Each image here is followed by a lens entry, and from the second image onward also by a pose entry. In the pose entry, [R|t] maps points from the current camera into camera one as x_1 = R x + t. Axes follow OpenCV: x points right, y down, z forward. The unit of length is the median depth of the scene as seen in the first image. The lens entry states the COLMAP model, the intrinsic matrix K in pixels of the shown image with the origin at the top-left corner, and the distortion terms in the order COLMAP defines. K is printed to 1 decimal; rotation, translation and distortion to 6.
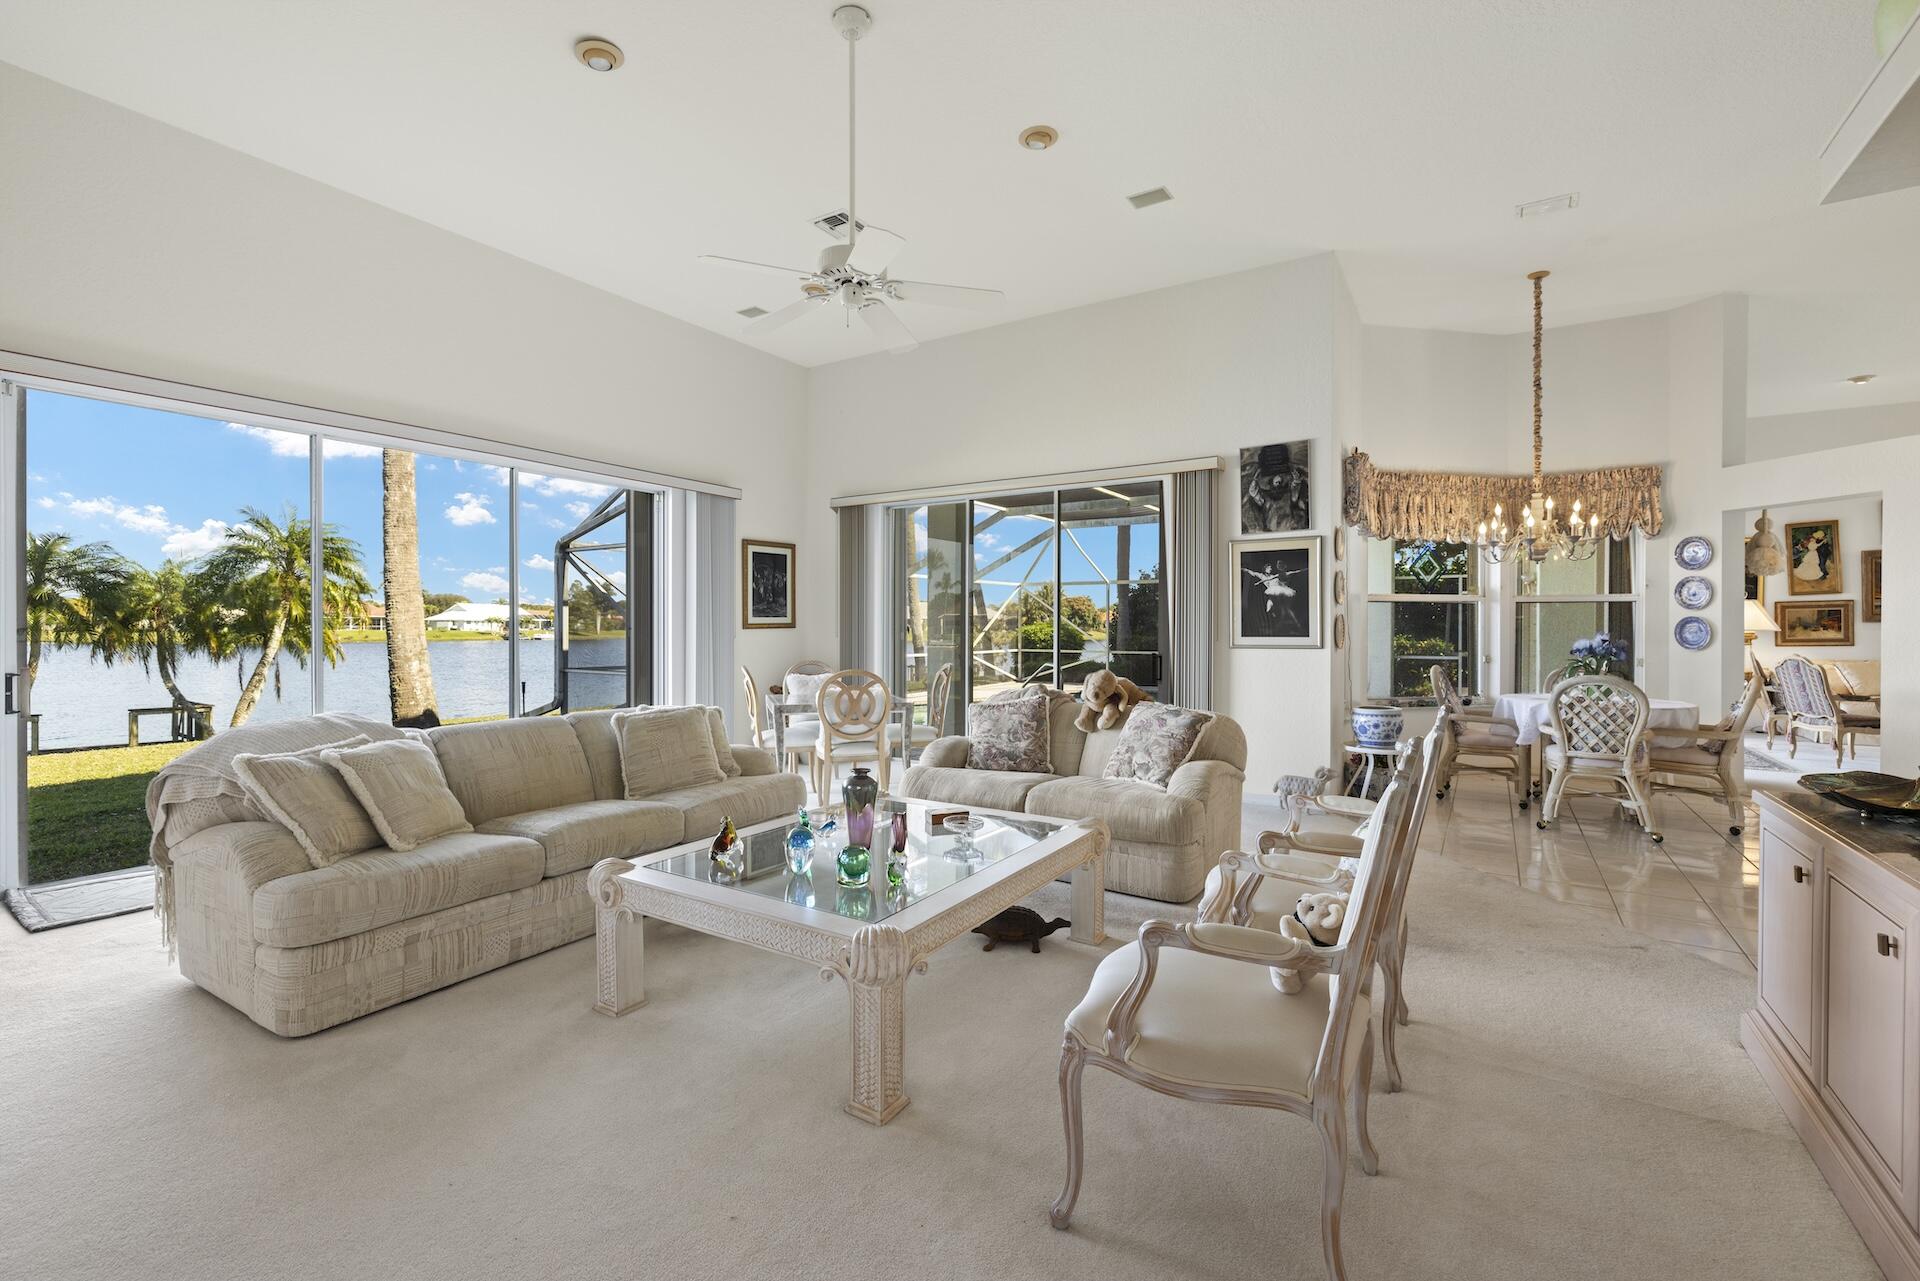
lens RADIAL K [[827.0, 0, 969.4], [0, 827.0, 629.5], [0, 0, 1]] dist [0.001788, 0.000802]
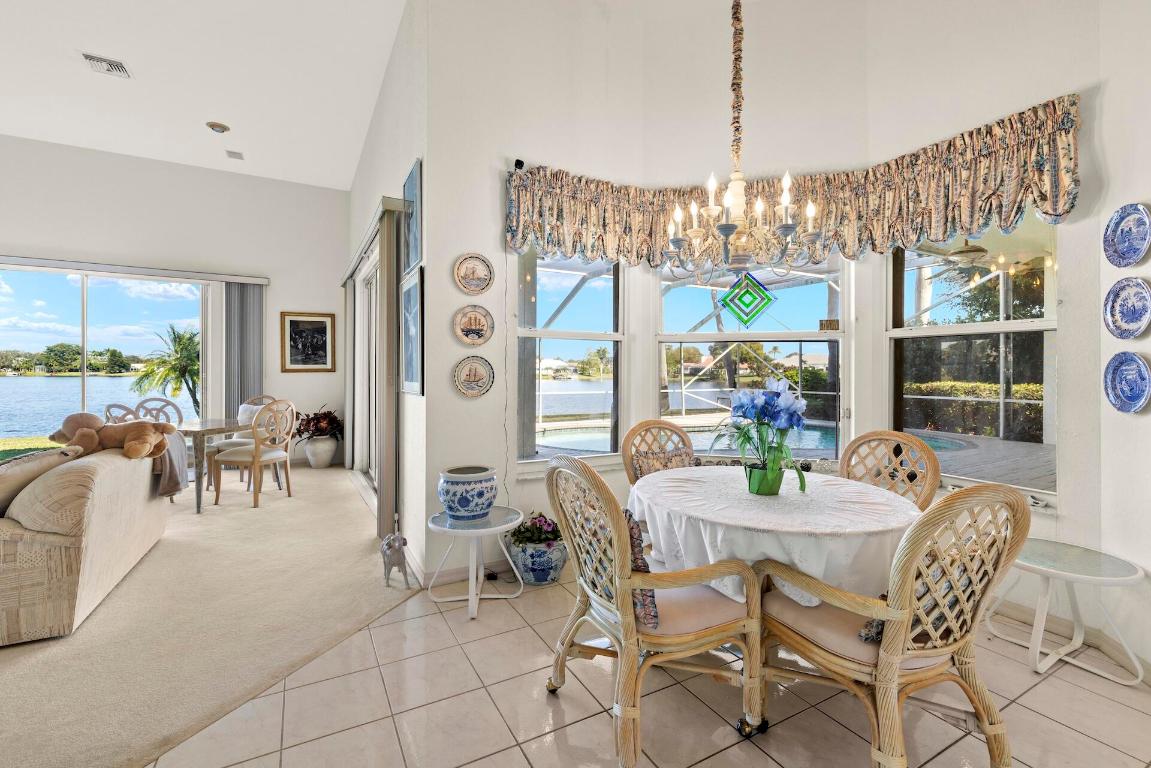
lens RADIAL K [[495.7, 0, 574.3], [0, 495.7, 370.6], [0, 0, 1]] dist [0.001788, 0.000802]
pose [[0.880723, -0.000362, -0.473632, 0.789726], [-0.002596, 0.999981, -0.005592, -0.000846], [0.473625, 0.006154, 0.880705, 0.602815]]
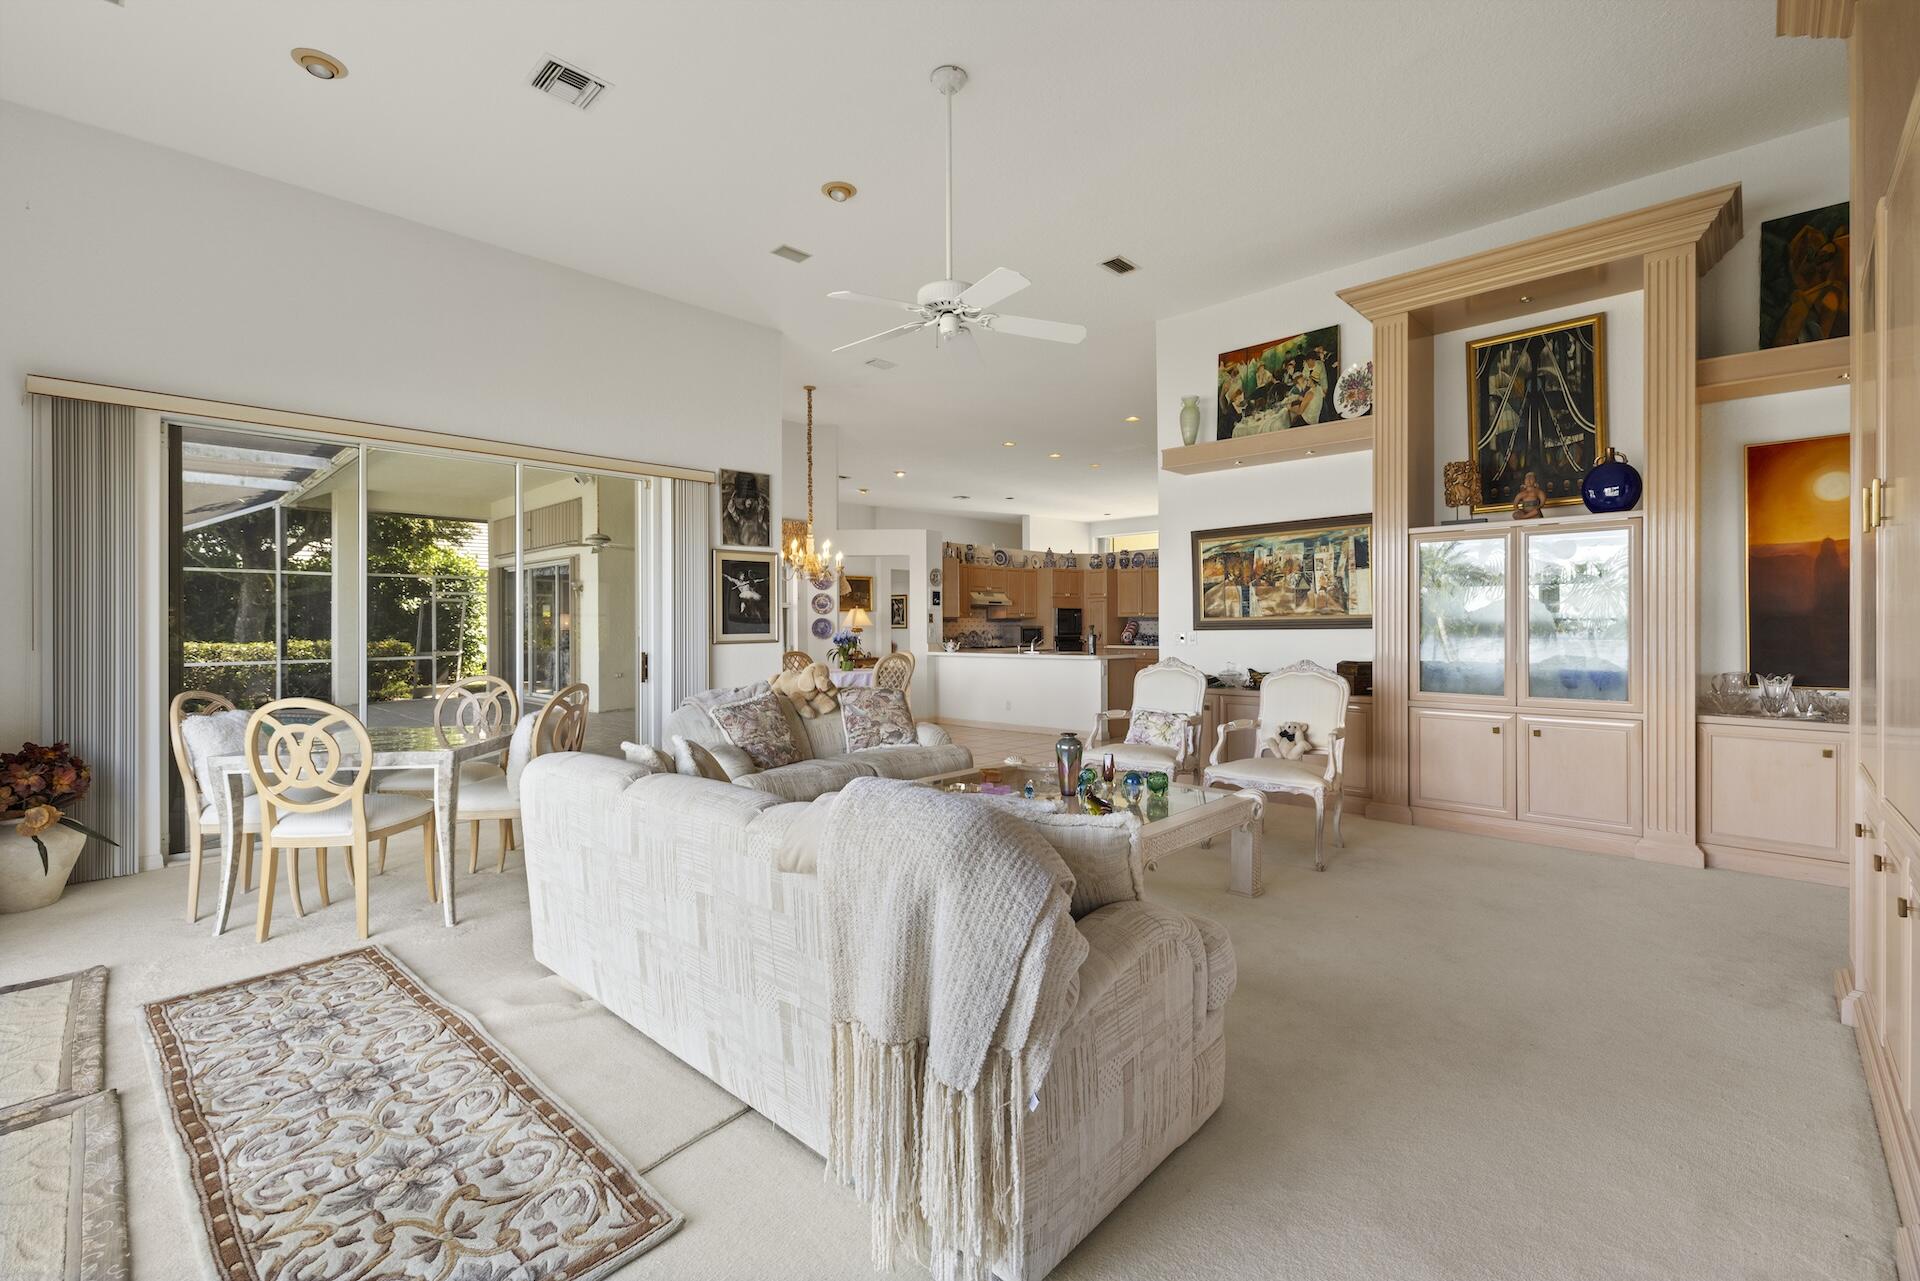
lens RADIAL K [[827.0, 0, 969.5], [0, 827.0, 625.6], [0, 0, 1]] dist [0.001788, 0.000802]
pose [[0.174665, -0.004482, 0.984618, -0.678105], [0.009136, 0.999954, 0.002932, -0.002922], [-0.984586, 0.008483, 0.174698, 0.431538]]
